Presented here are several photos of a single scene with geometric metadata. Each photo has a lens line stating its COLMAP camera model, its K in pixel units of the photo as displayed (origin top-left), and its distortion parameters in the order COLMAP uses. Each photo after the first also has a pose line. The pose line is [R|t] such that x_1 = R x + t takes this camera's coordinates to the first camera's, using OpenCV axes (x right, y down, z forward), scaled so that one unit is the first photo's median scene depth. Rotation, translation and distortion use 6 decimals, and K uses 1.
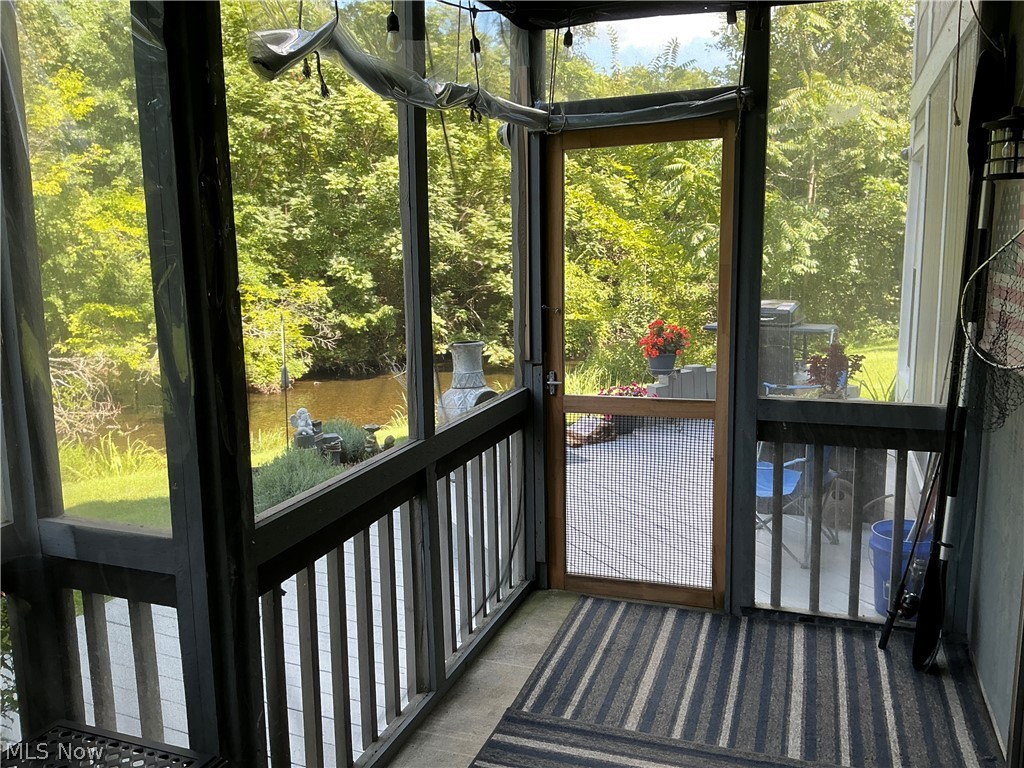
lens RADIAL K [[848.6, 0, 512.0], [0, 848.6, 384.0], [0, 0, 1]] dist [0.150744, -0.307018]
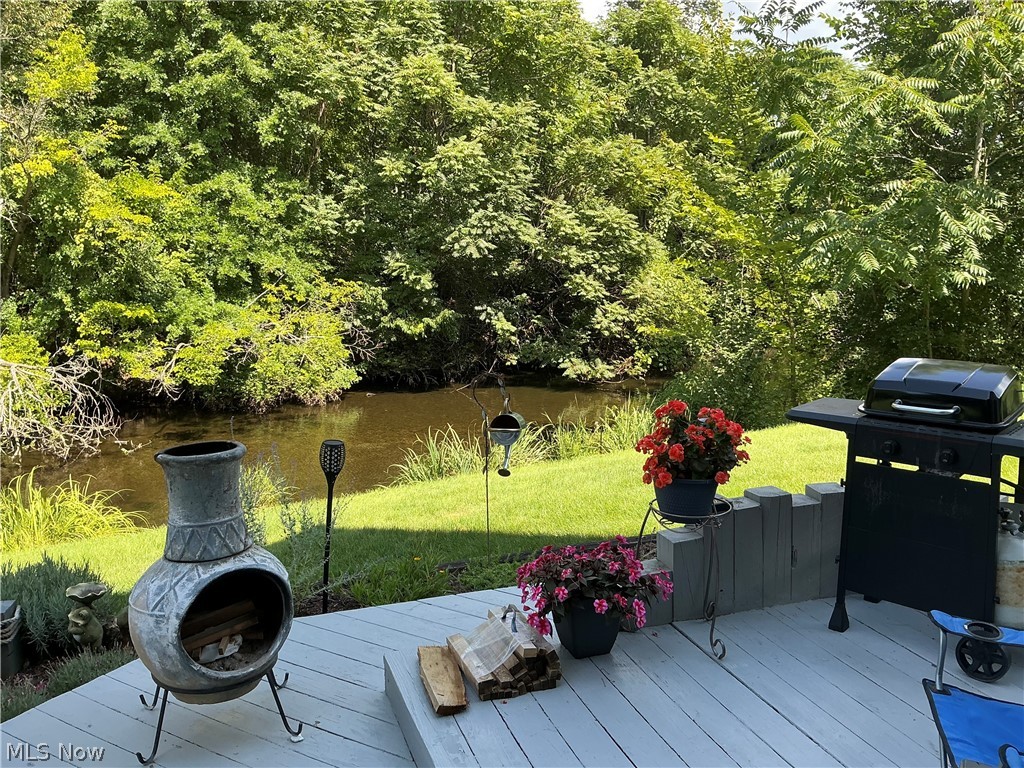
lens RADIAL K [[848.6, 0, 512.0], [0, 848.6, 384.0], [0, 0, 1]] dist [0.150744, -0.307018]
pose [[0.990351, 0.035415, -0.133983, 0.039240], [-0.035180, 0.999373, 0.004120, -0.022097], [0.134045, 0.000633, 0.990975, 0.148026]]
